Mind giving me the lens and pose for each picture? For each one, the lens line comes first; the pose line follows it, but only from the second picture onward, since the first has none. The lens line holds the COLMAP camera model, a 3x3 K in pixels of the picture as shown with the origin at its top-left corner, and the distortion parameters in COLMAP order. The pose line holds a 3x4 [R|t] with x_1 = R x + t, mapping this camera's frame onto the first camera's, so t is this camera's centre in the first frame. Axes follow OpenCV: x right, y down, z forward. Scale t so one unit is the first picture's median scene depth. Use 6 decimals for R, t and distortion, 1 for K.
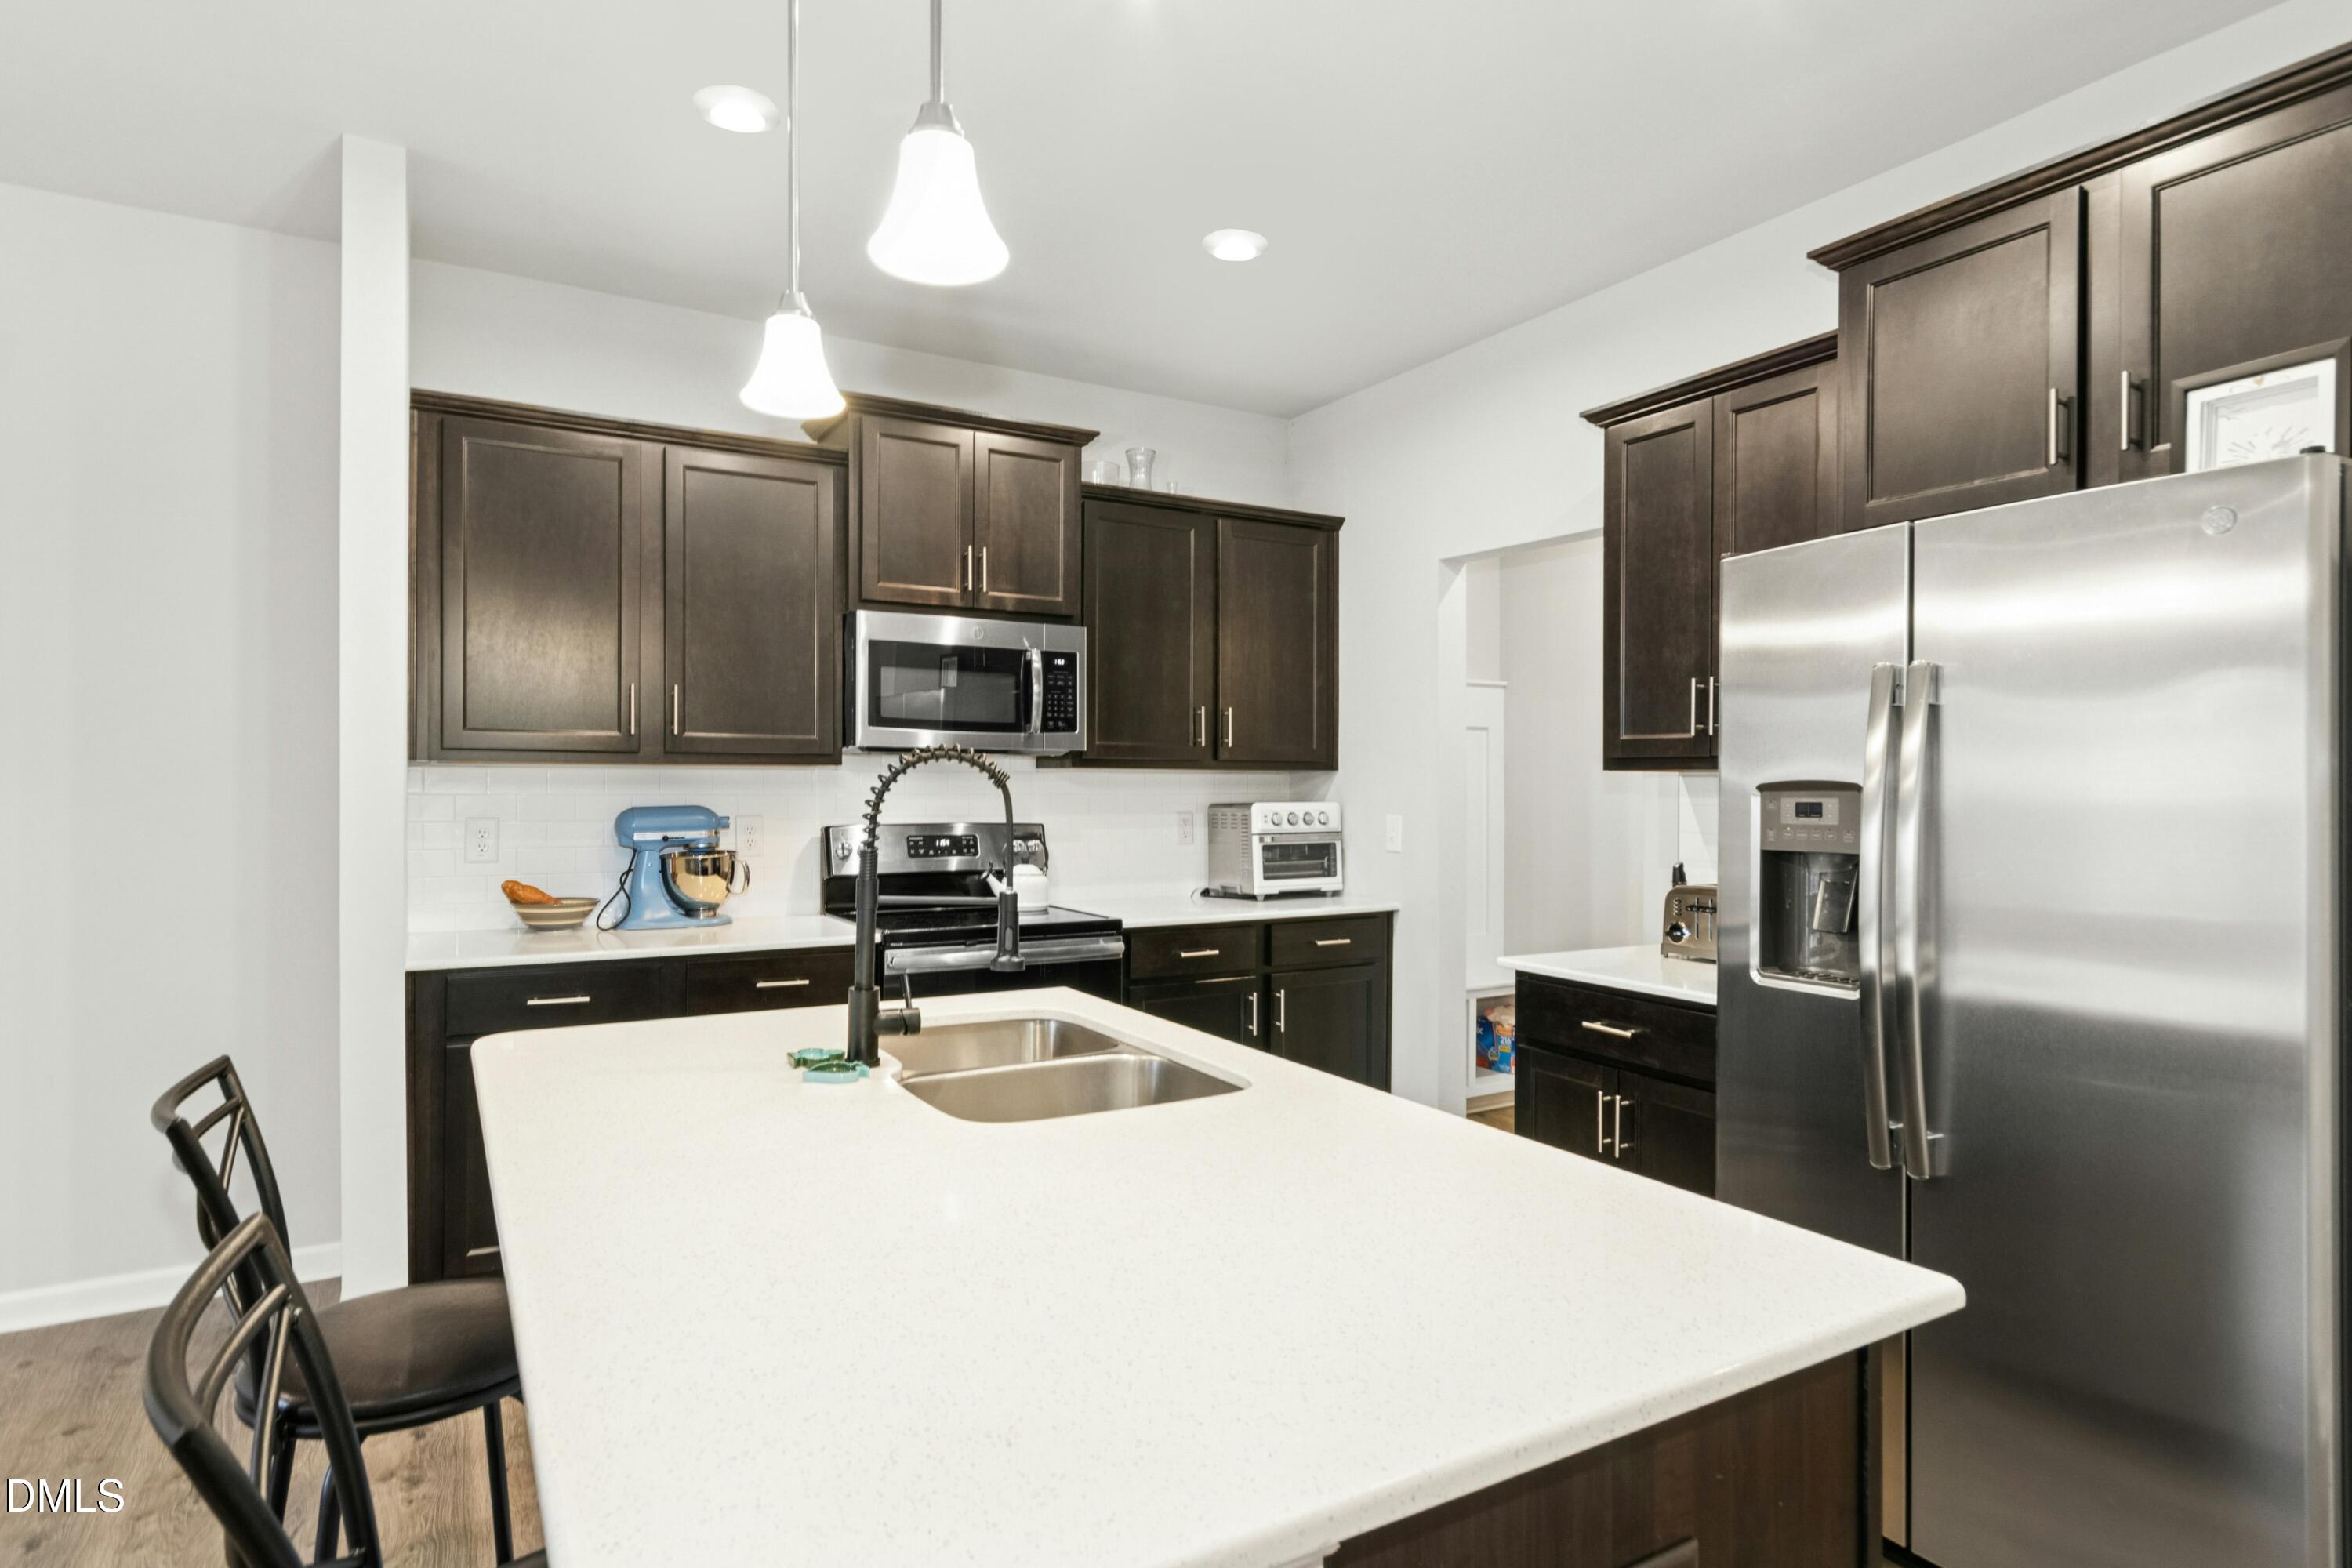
lens RADIAL K [[1204.6, 0, 1176.0], [0, 1204.6, 784.0], [0, 0, 1]] dist [0.000204, 0.000357]
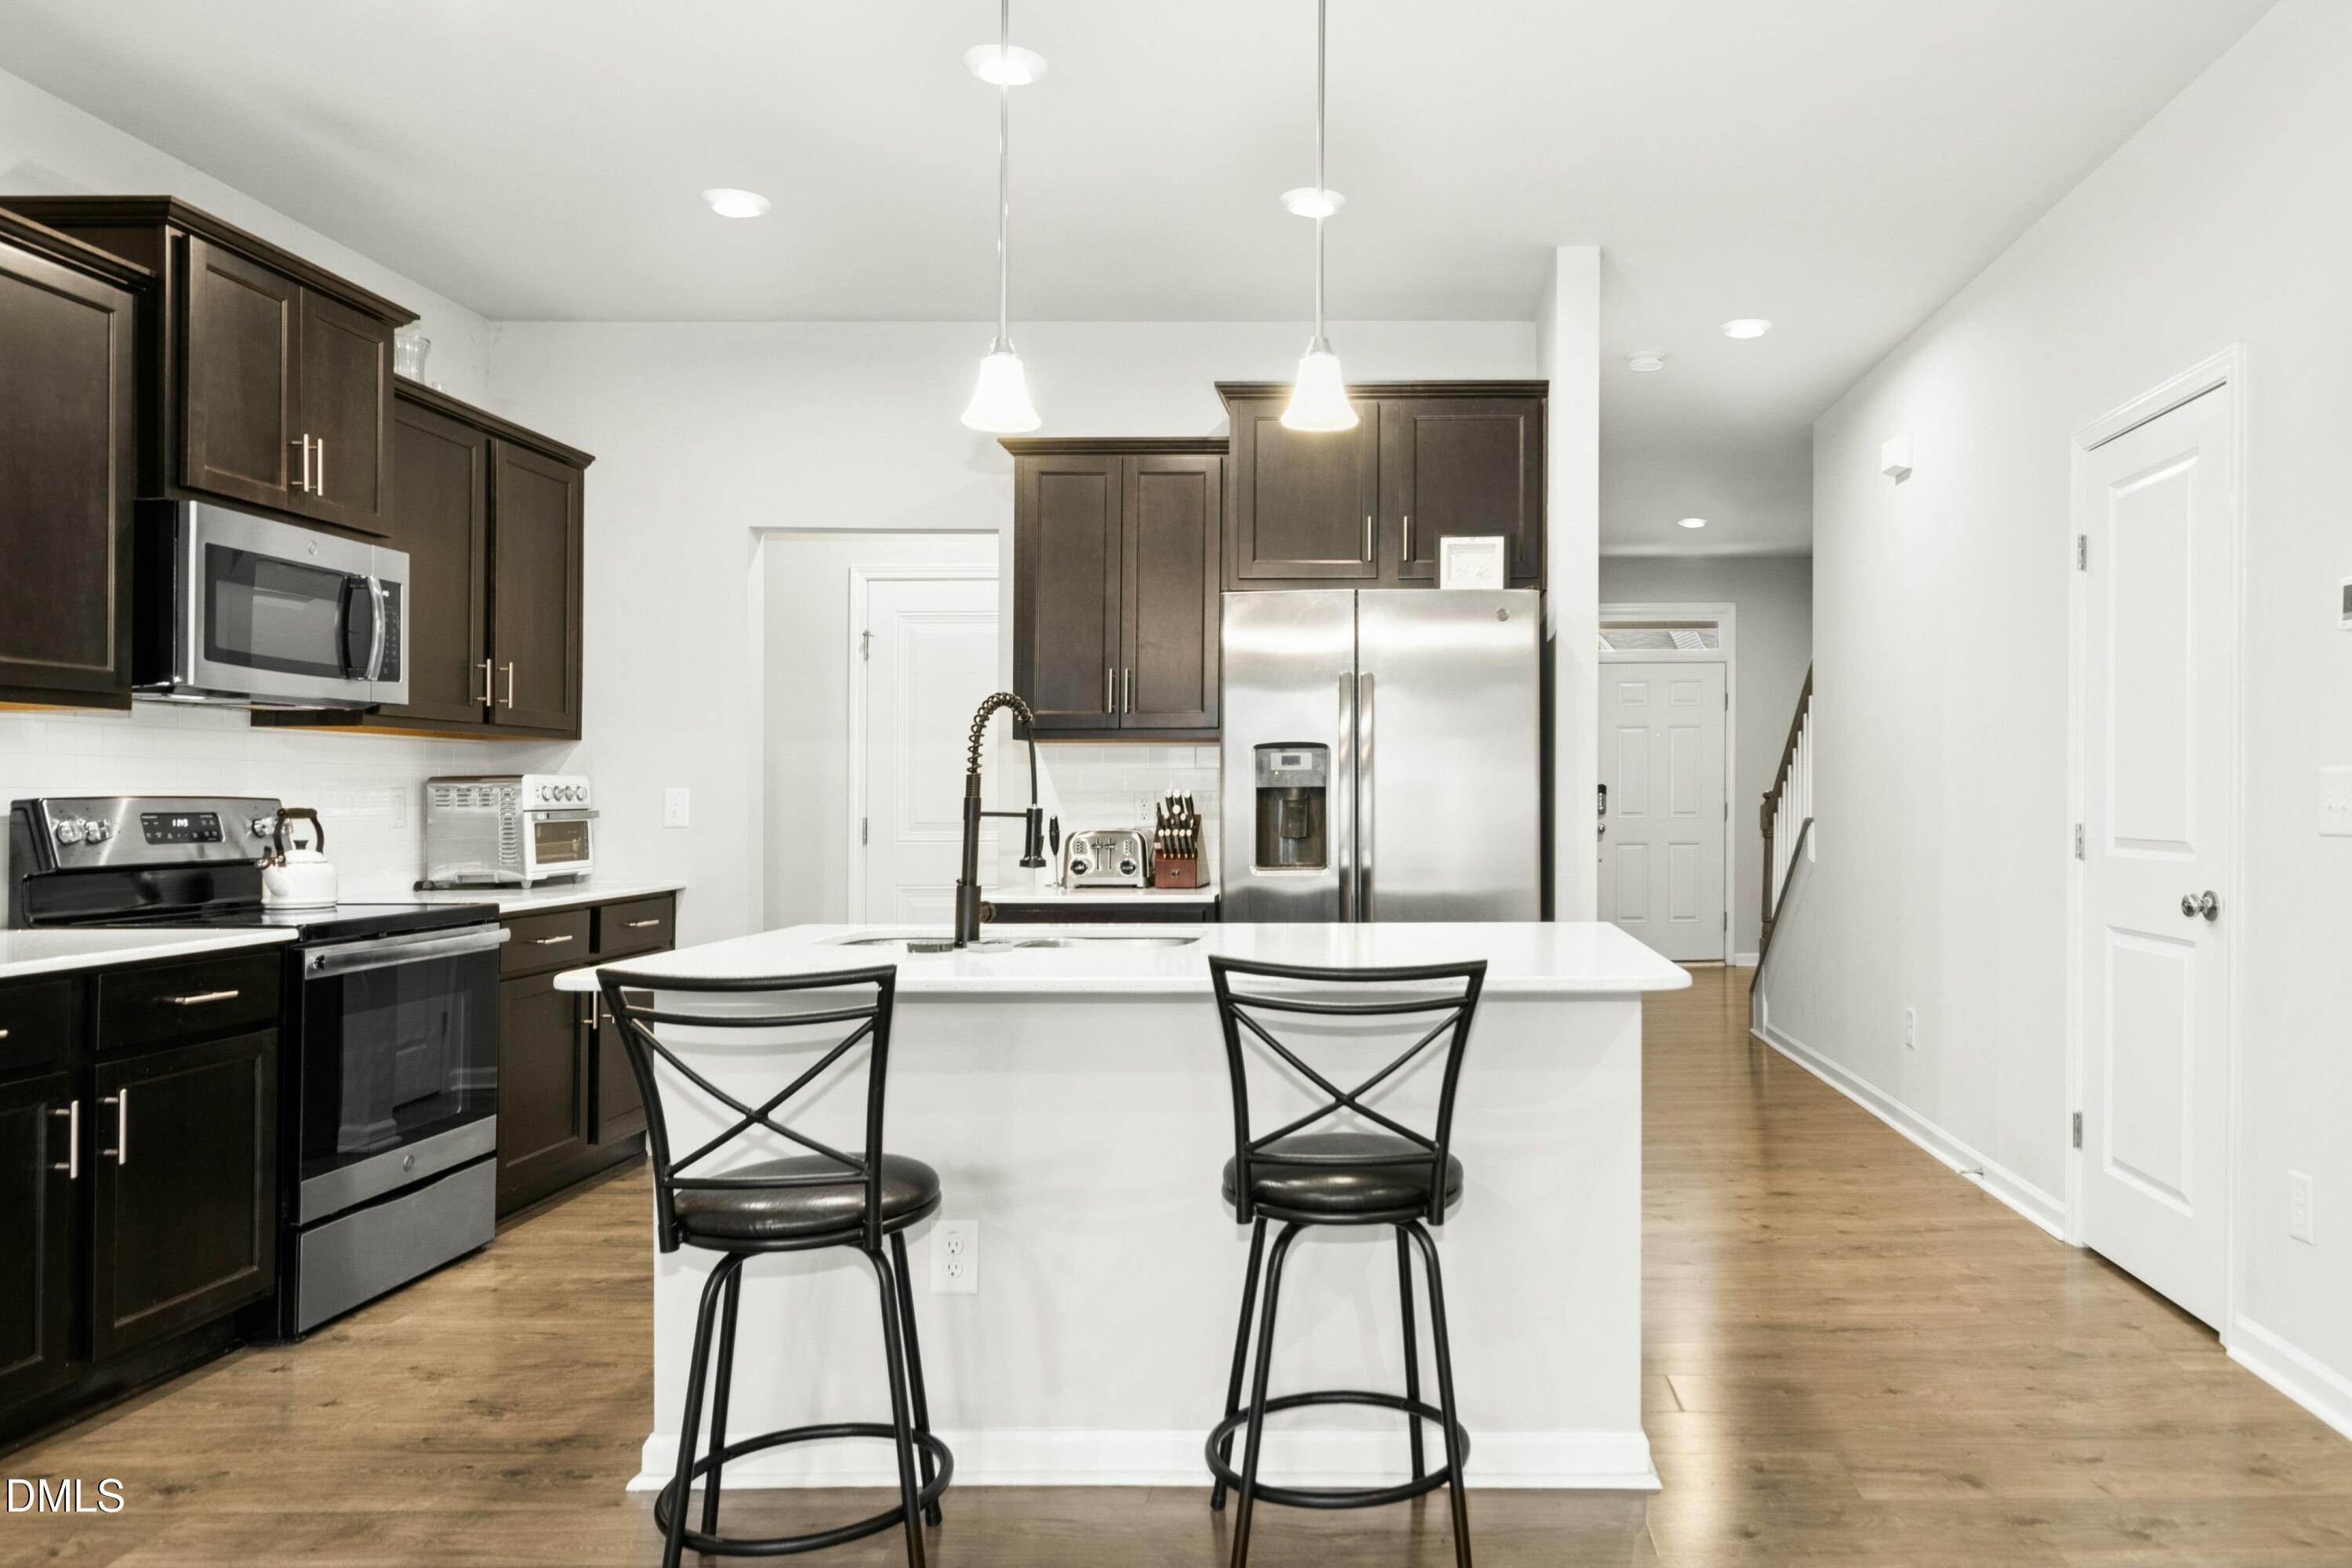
lens RADIAL K [[1661.5, 0, 1180.1], [0, 1661.5, 801.7], [0, 0, 1]] dist [0.047910, 0.000163]
pose [[0.595991, -0.005355, 0.802974, -0.671497], [0.002203, 0.999985, 0.005033, 0.032830], [-0.802988, -0.001231, 0.595993, -0.096633]]
